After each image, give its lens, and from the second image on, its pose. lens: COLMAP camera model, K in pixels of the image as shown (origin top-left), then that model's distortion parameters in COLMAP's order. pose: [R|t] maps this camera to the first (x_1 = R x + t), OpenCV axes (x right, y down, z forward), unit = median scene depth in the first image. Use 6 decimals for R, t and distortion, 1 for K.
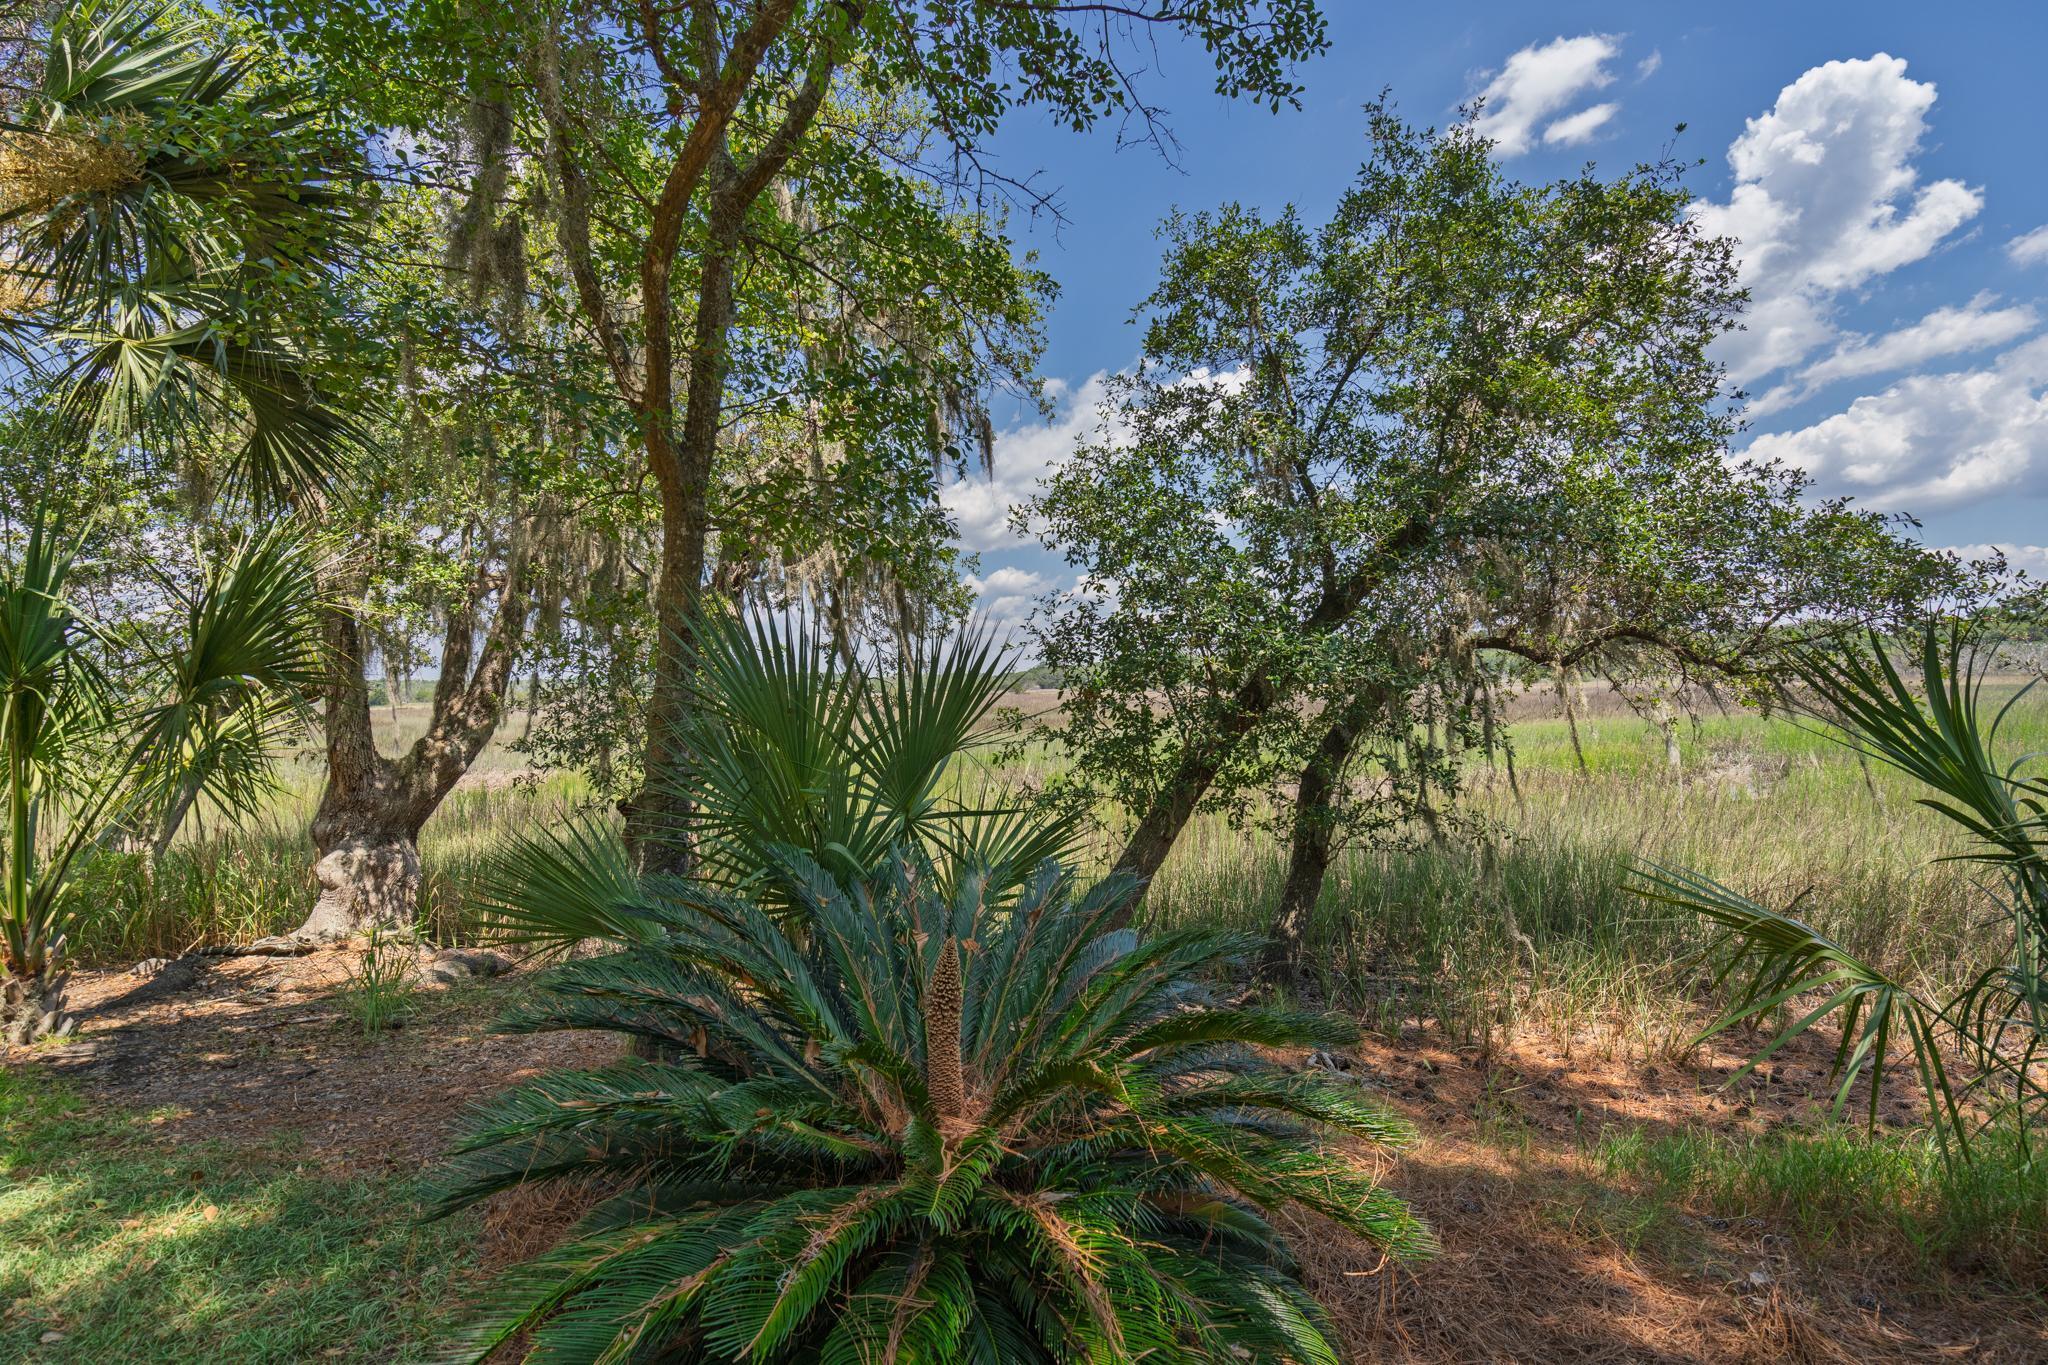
lens RADIAL K [[931.2, 0, 1019.9], [0, 931.2, 685.4], [0, 0, 1]] dist [0.004543, 0.000859]
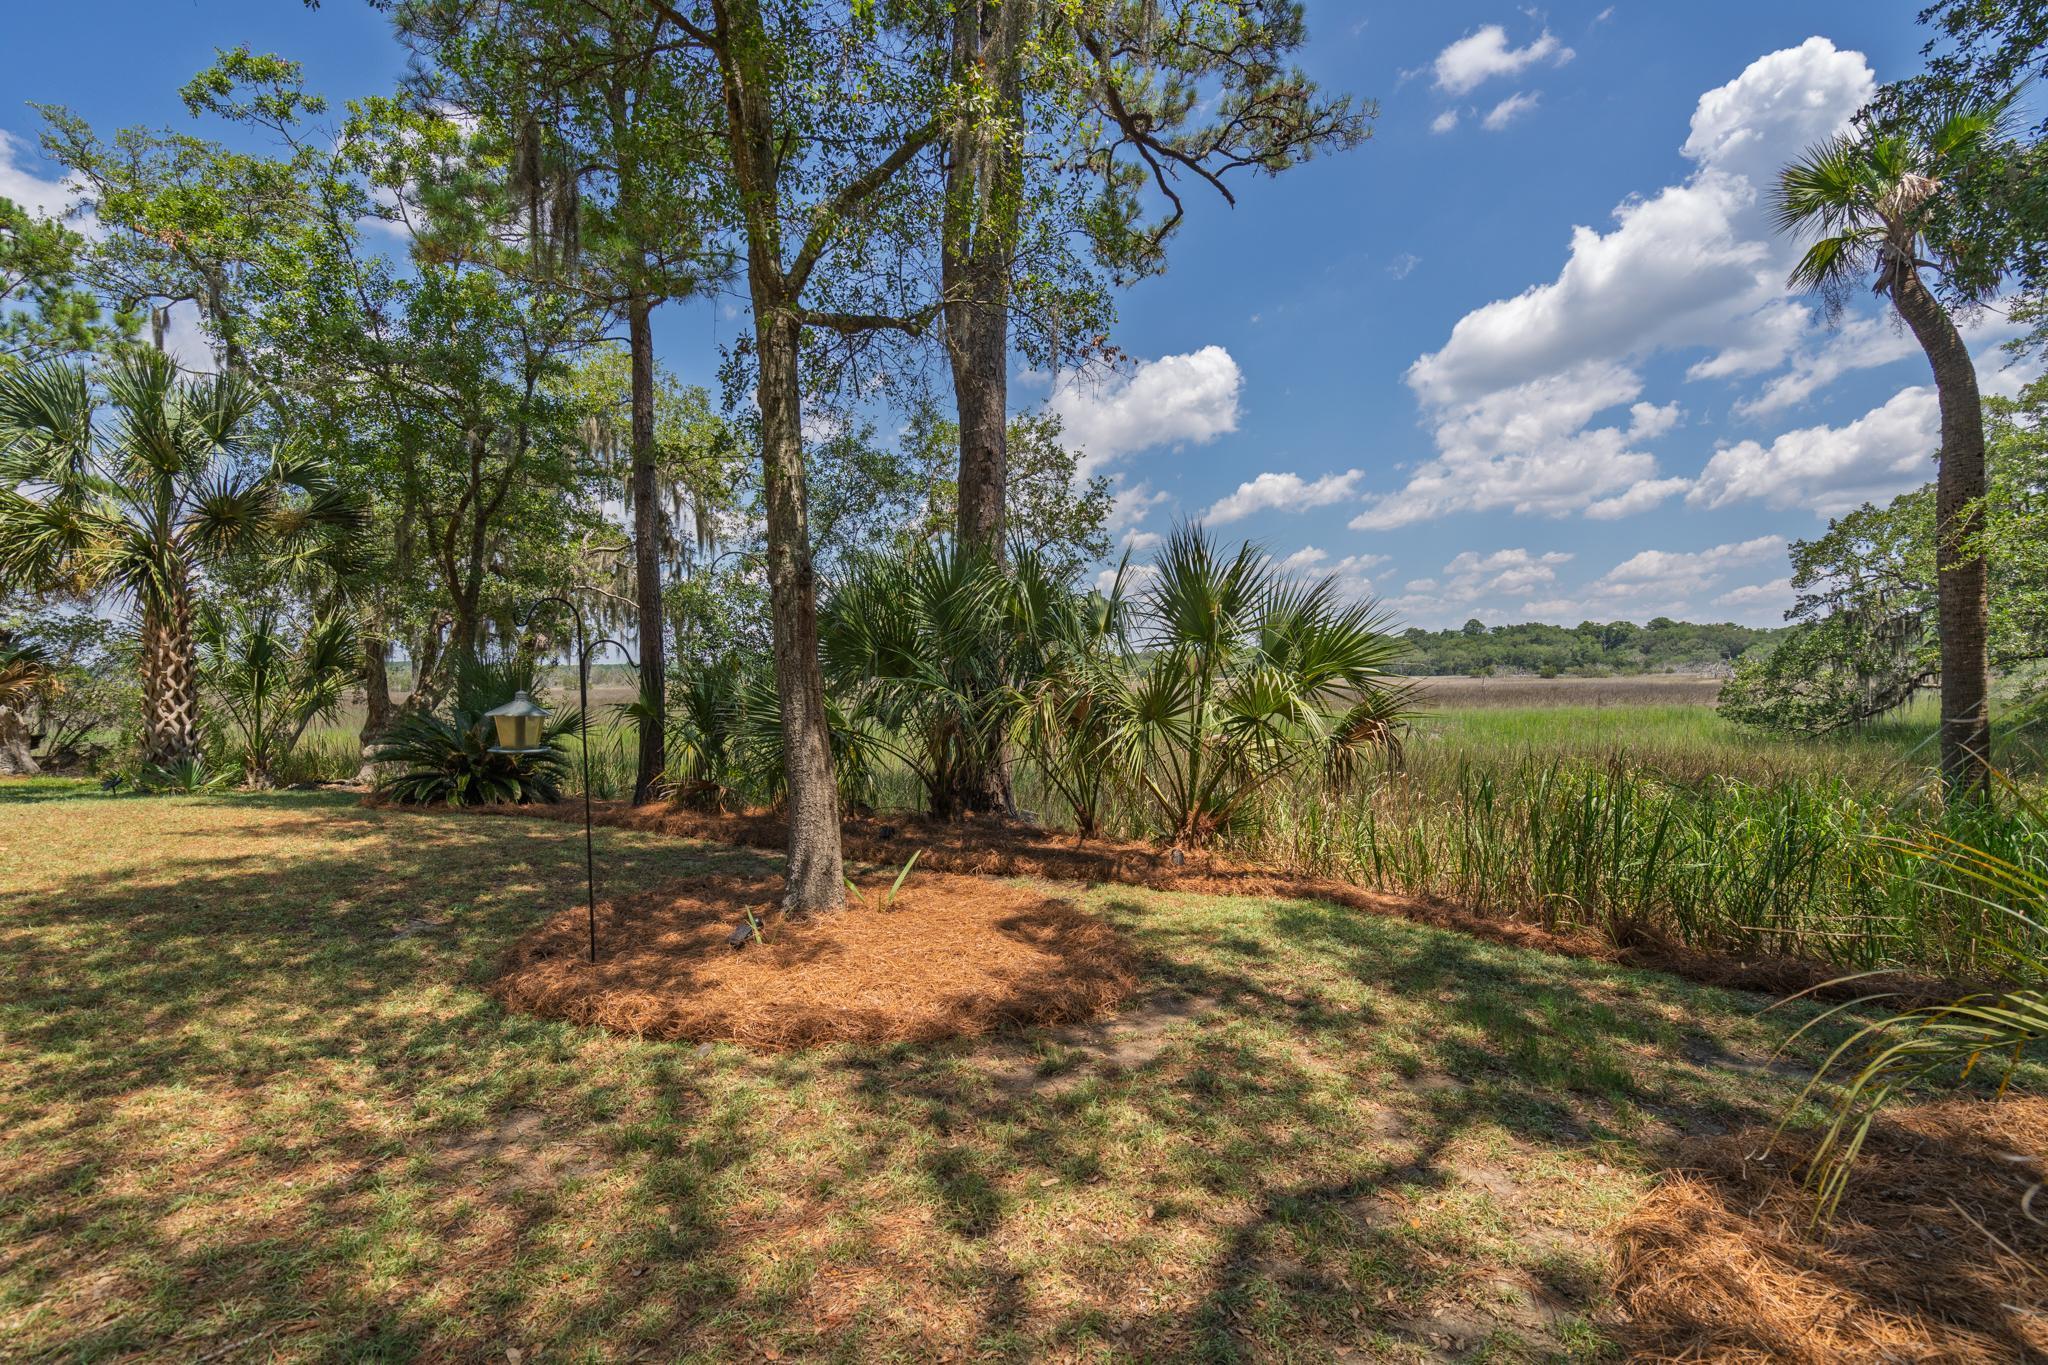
lens RADIAL K [[931.2, 0, 1019.9], [0, 931.2, 682.4], [0, 0, 1]] dist [0.004543, 0.000859]
pose [[0.998651, -0.005606, -0.051615, 1.066275], [0.005760, 0.999979, 0.002847, 0.035678], [0.051598, -0.003141, 0.998663, -1.314819]]
